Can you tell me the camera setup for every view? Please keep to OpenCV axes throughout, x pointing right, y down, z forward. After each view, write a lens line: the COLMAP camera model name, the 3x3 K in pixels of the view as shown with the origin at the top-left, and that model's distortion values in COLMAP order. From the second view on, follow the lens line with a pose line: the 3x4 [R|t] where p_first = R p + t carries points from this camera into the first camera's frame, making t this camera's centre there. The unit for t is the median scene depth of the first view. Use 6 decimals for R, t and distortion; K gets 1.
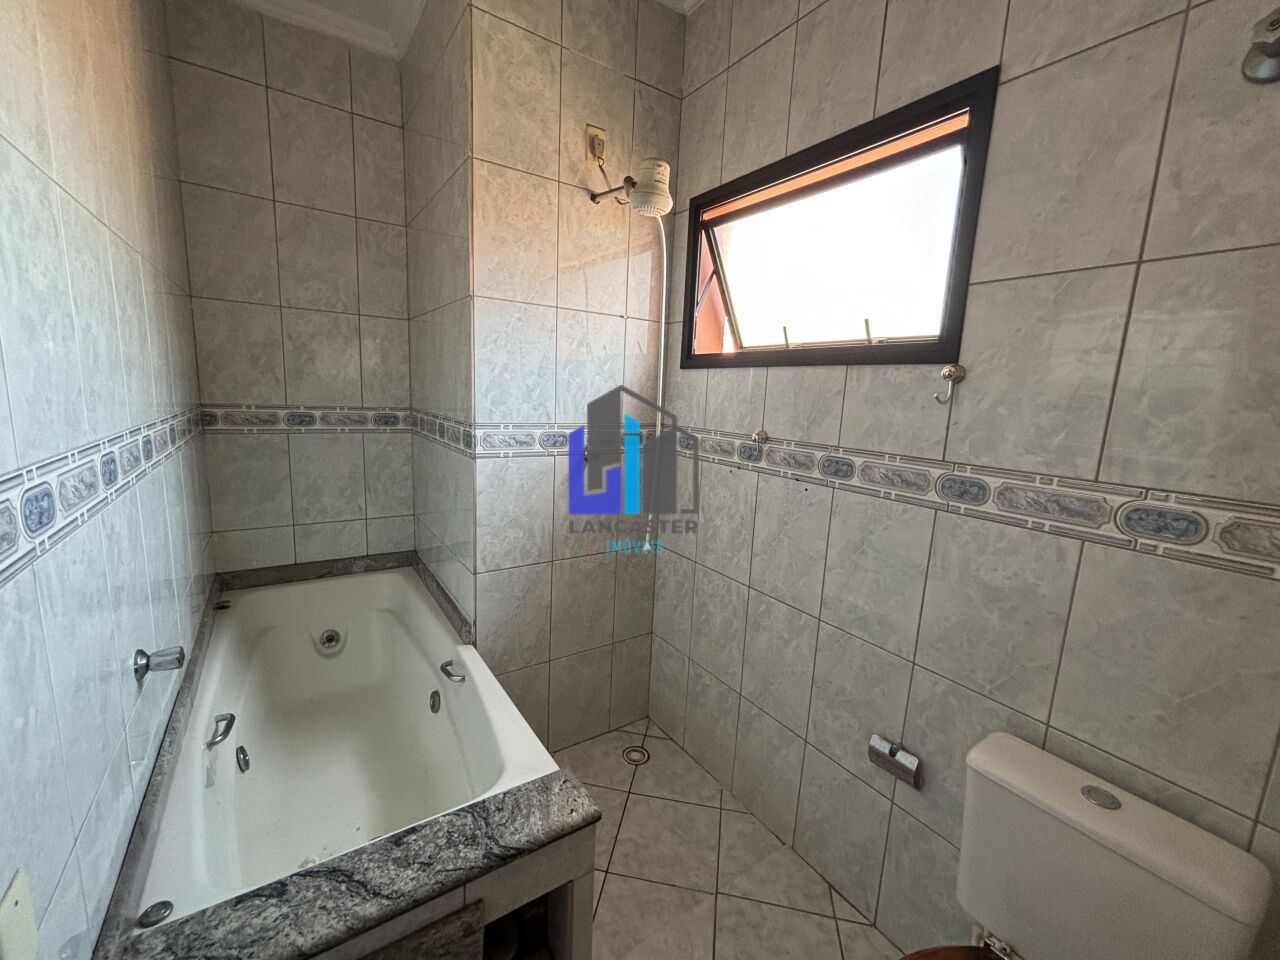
lens RADIAL K [[509.2, 0, 652.3], [0, 509.2, 477.1], [0, 0, 1]] dist [-0.002489, -0.000053]
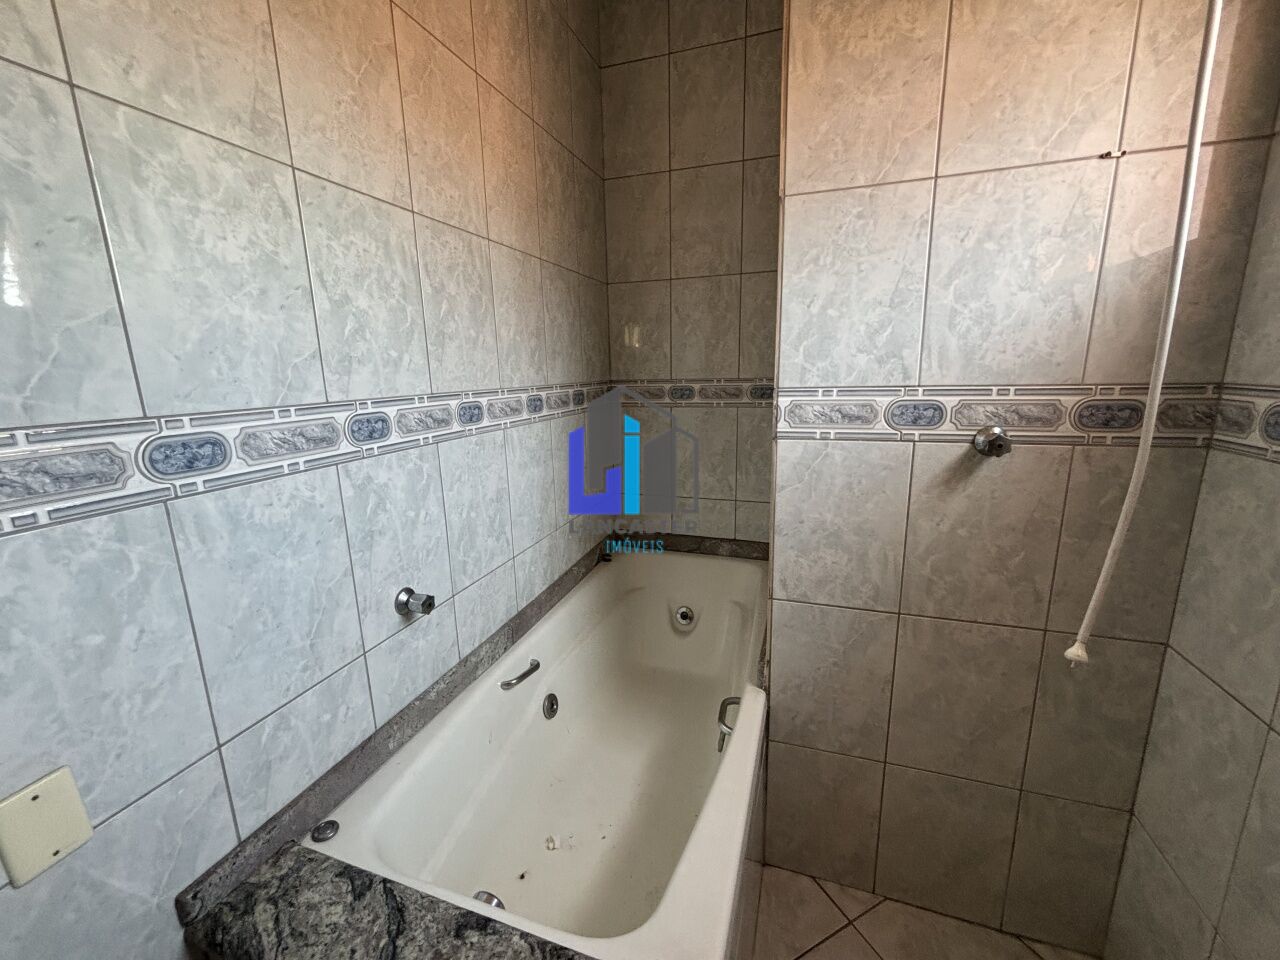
lens RADIAL K [[519.7, 0, 636.7], [0, 519.7, 476.8], [0, 0, 1]] dist [-0.003984, 0.000255]
pose [[0.583625, 0.108008, -0.804808, 0.110537], [-0.081704, 0.993896, 0.074134, -0.019940], [0.807902, 0.022490, 0.588887, 0.391390]]
